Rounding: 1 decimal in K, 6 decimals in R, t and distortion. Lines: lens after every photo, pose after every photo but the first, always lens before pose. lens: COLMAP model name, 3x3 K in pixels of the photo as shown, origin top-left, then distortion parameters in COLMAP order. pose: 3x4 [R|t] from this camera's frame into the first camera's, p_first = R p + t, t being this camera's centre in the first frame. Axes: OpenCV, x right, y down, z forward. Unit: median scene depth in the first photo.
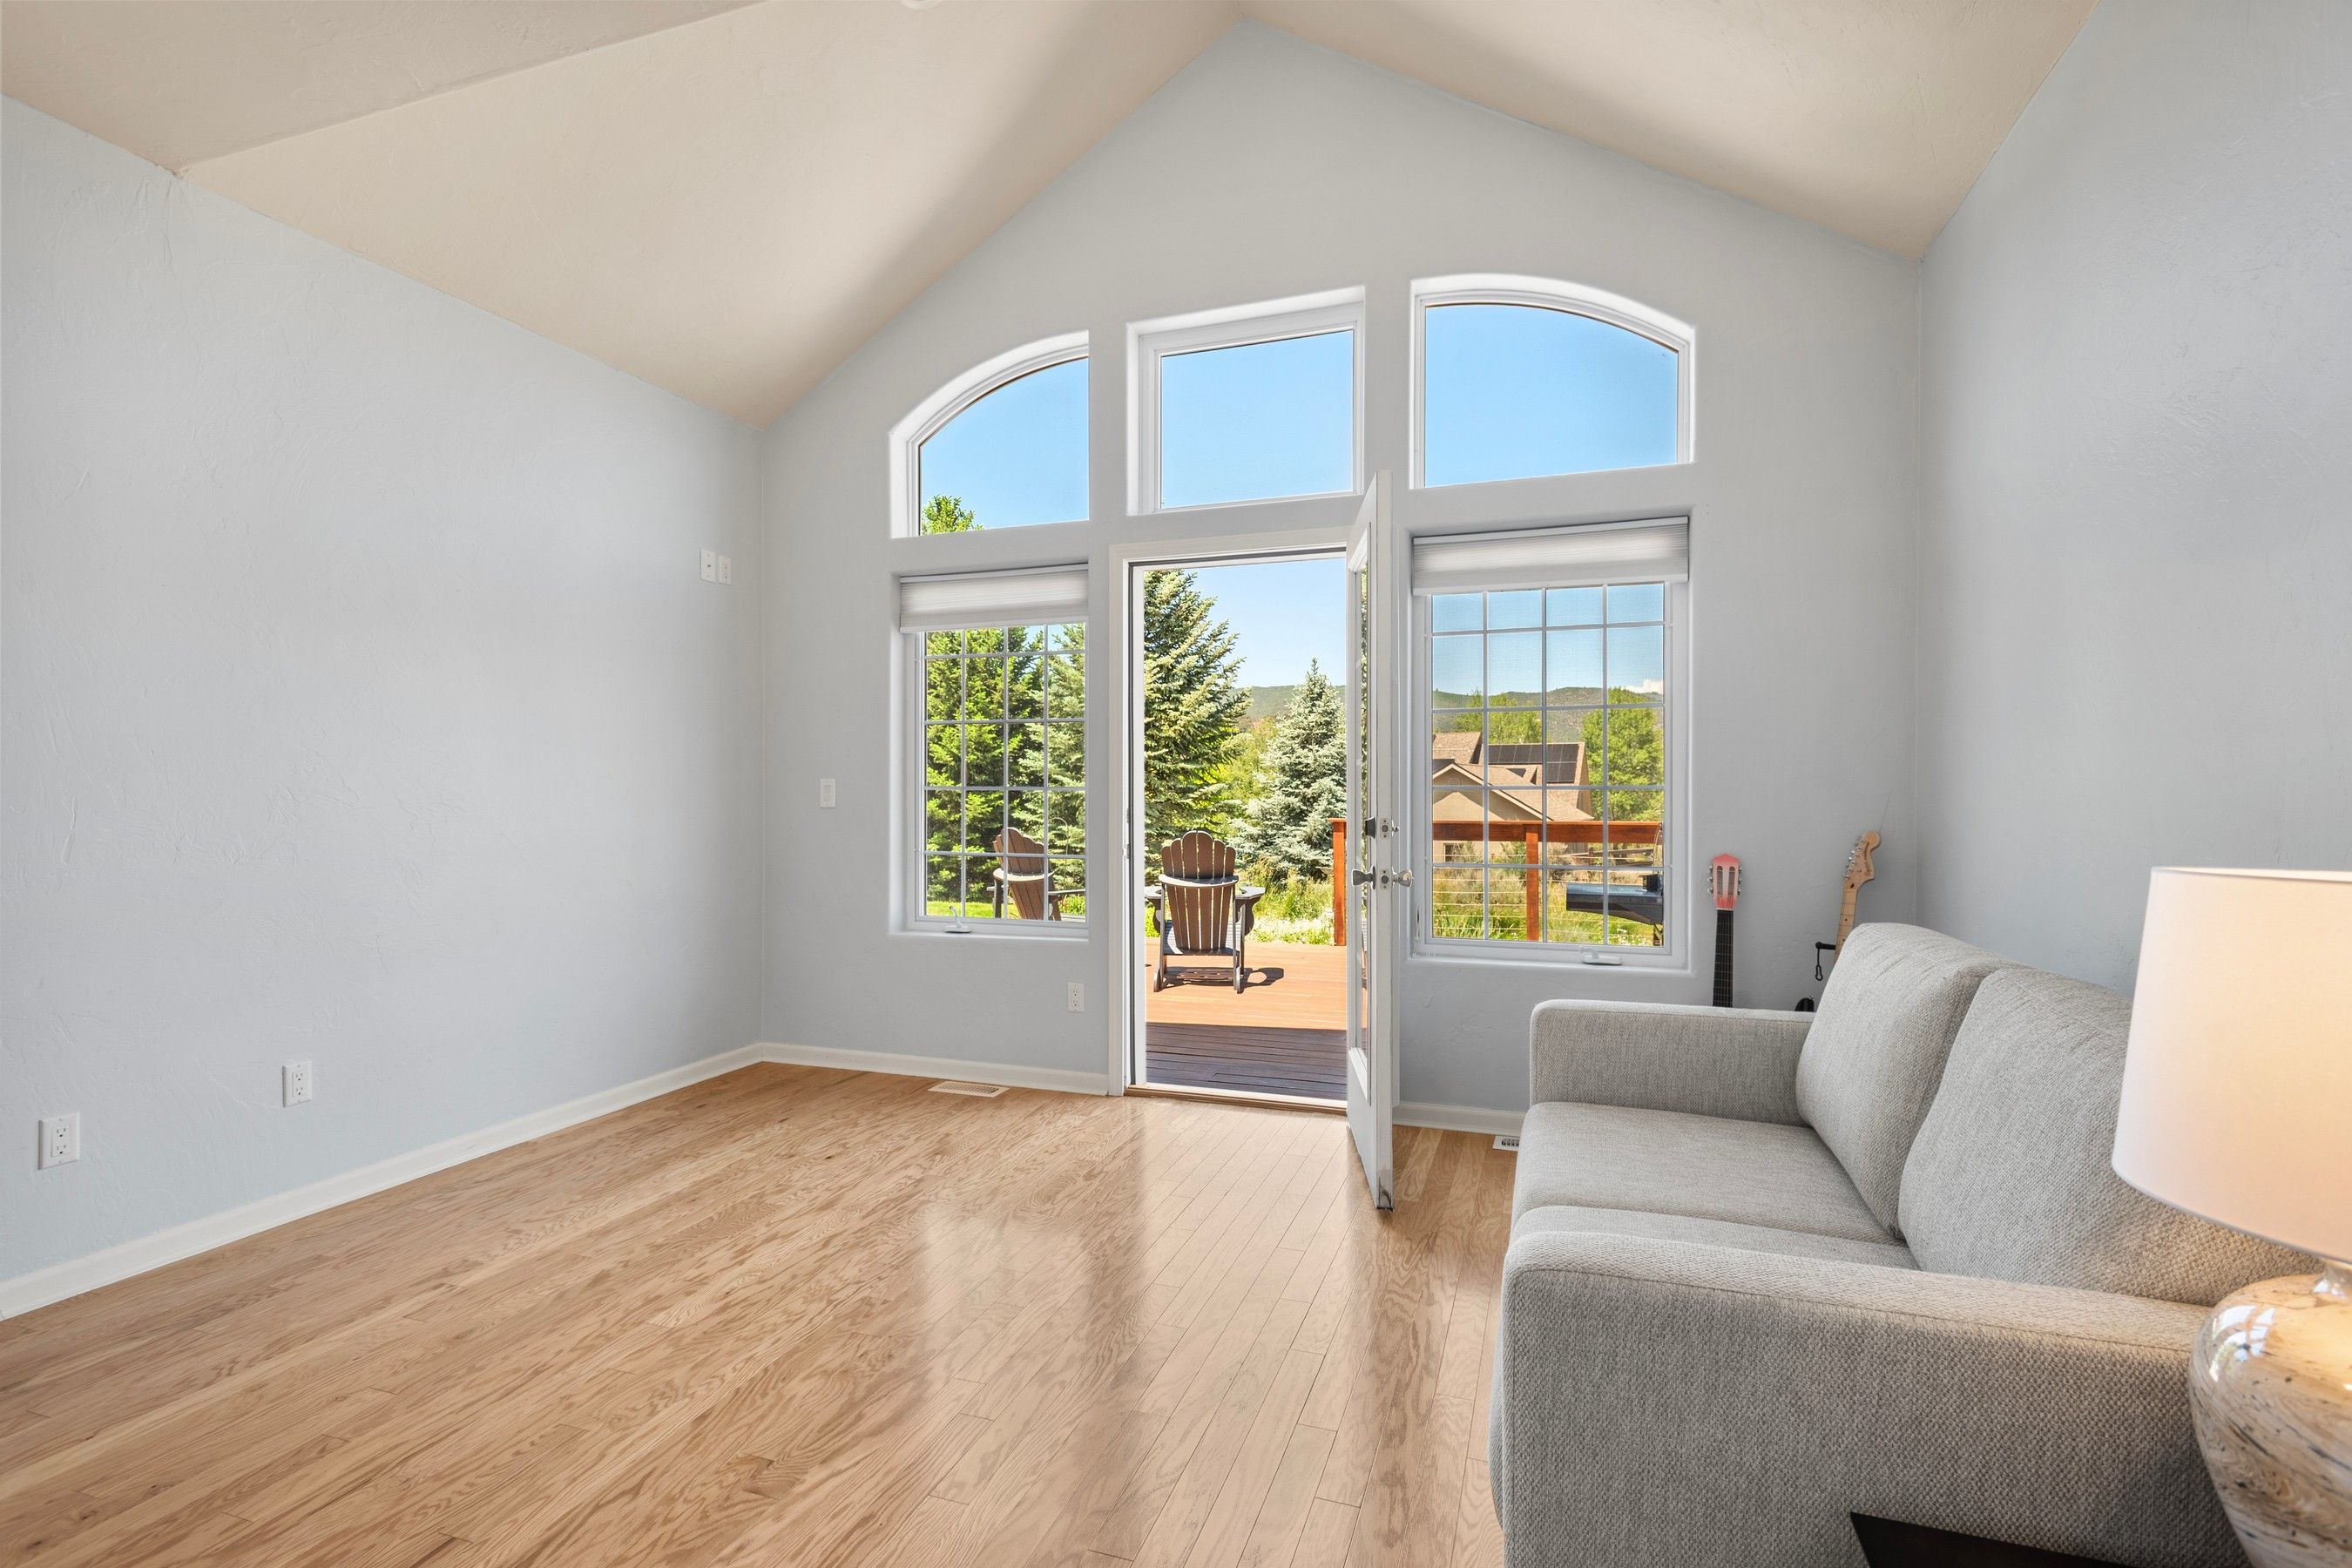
lens RADIAL K [[1097.7, 0, 1176.0], [0, 1097.7, 784.0], [0, 0, 1]] dist [0.020777, -0.009141]
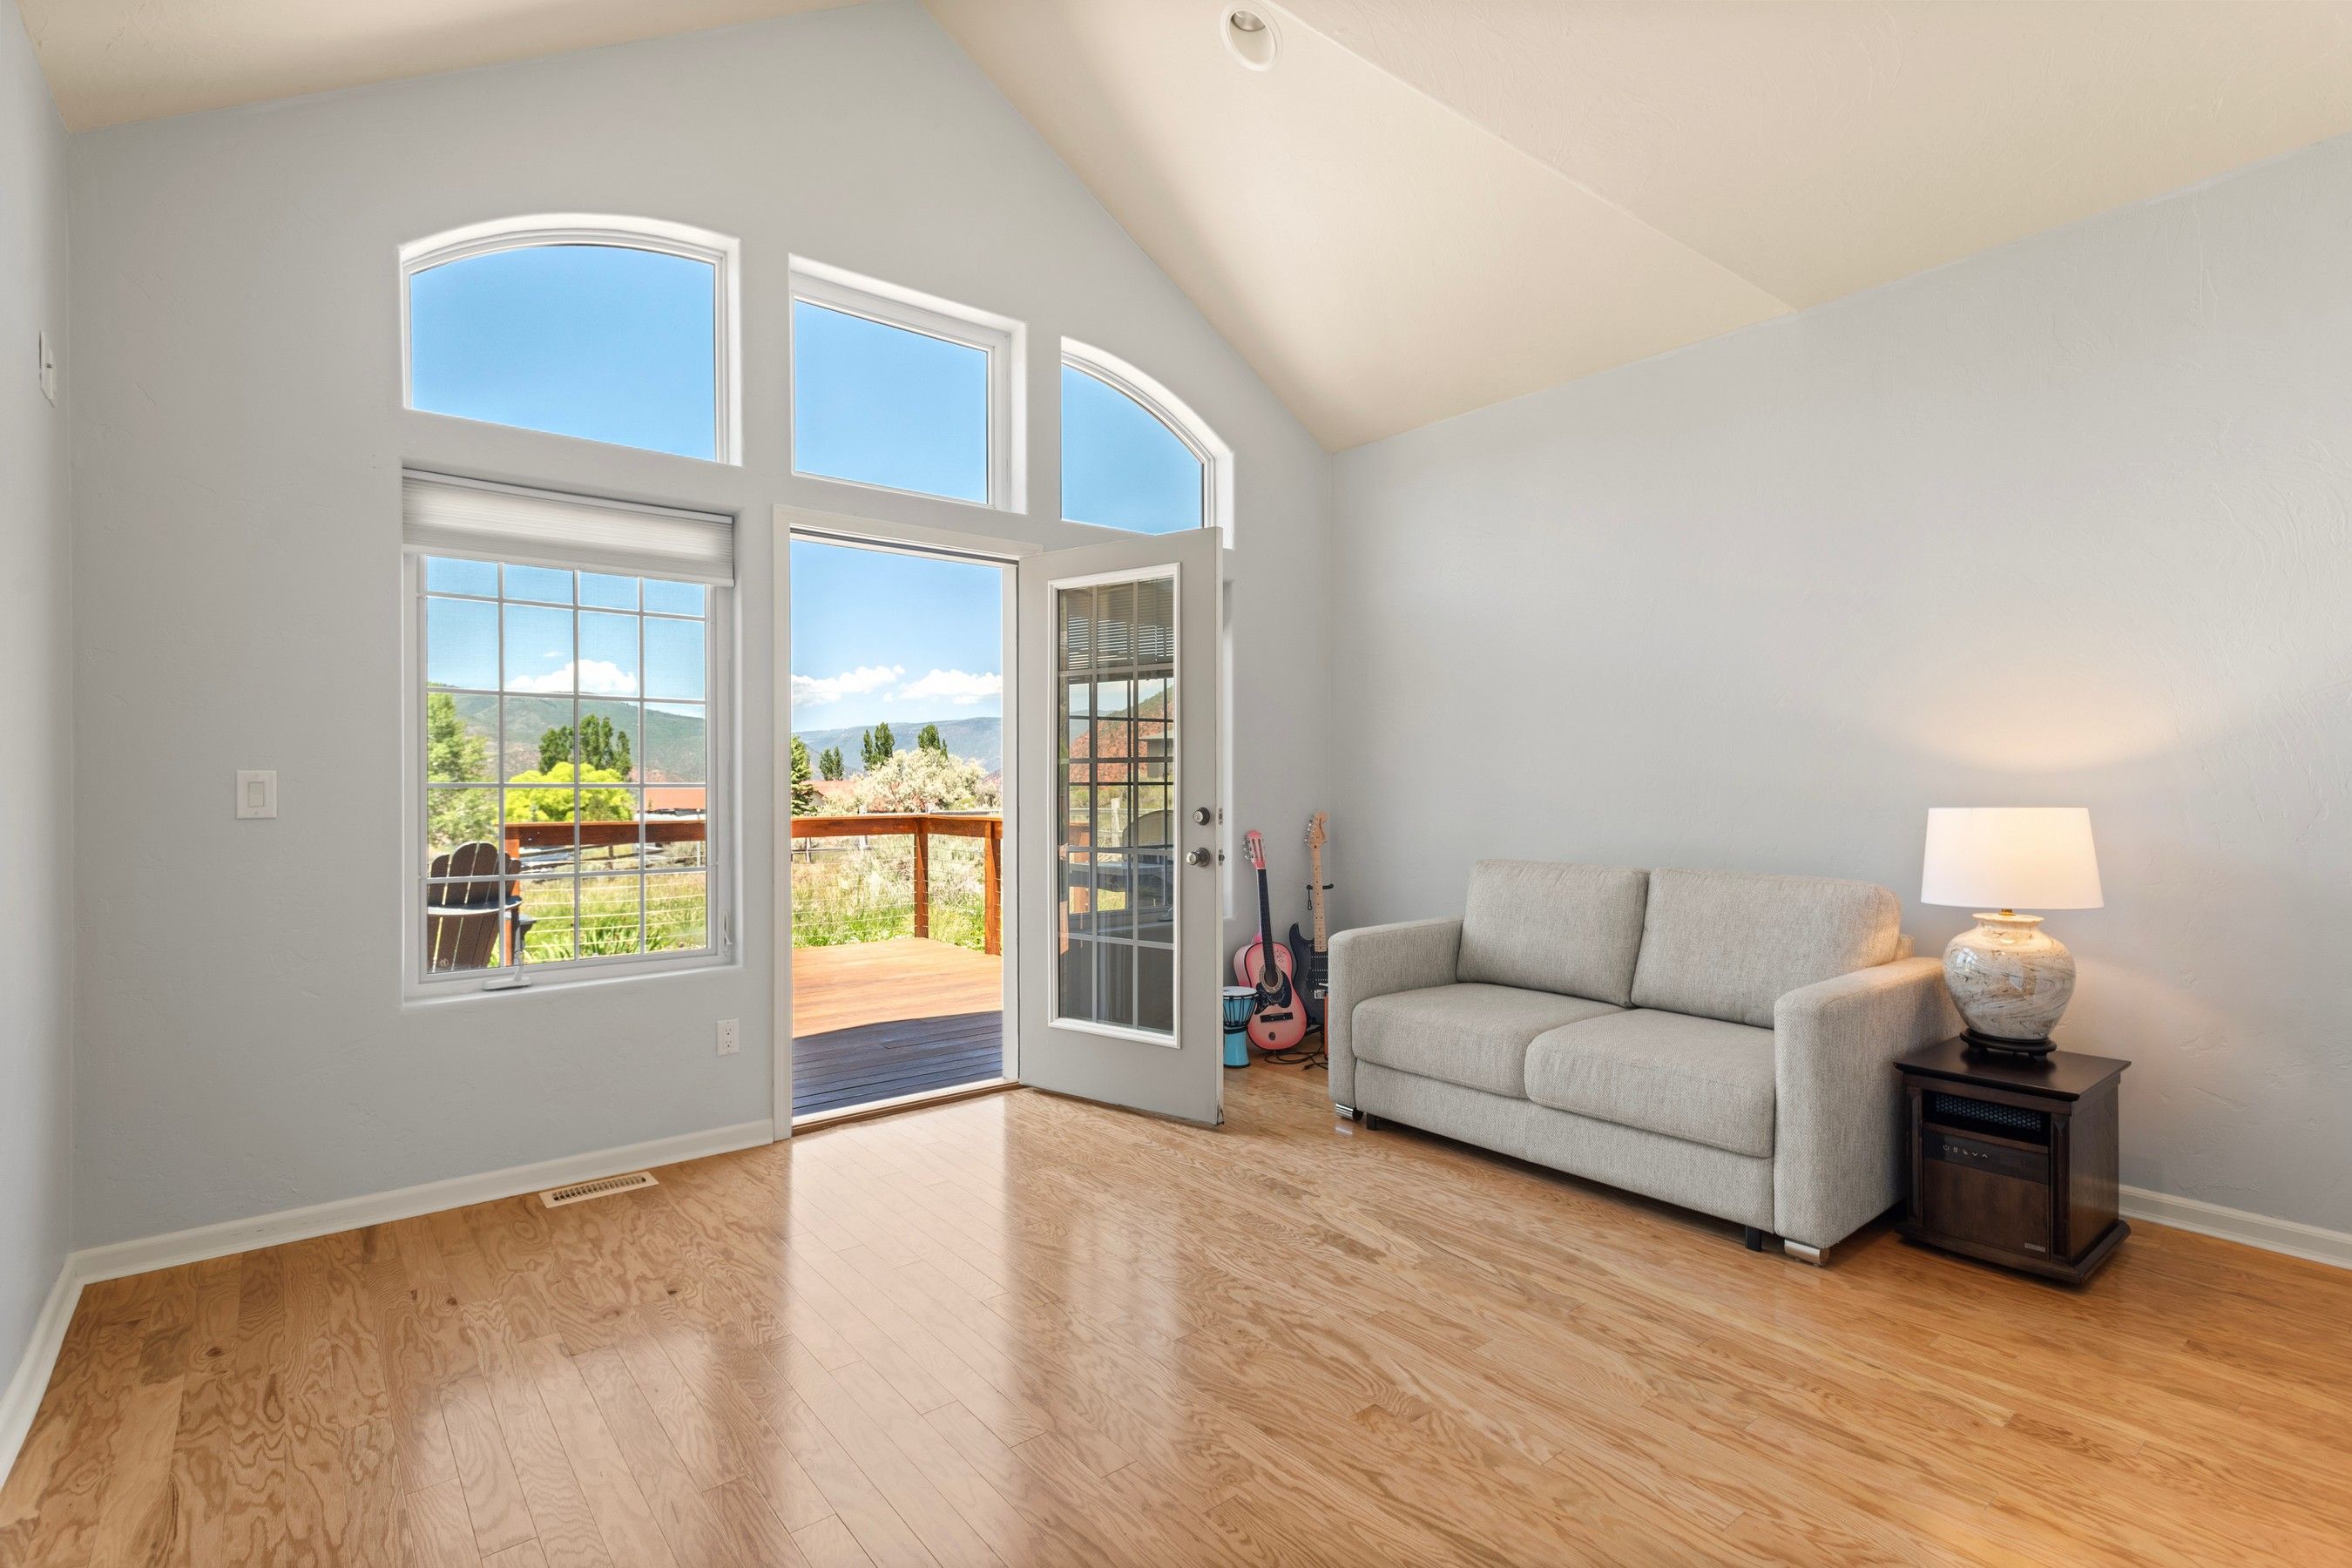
lens RADIAL K [[1117.1, 0, 1176.0], [0, 1117.1, 784.0], [0, 0, 1]] dist [0.014663, -0.000672]
pose [[0.522765, -0.000728, 0.852476, -0.678986], [-0.000309, 0.999999, 0.001043, 0.001672], [-0.852476, -0.000809, 0.522765, 0.286784]]
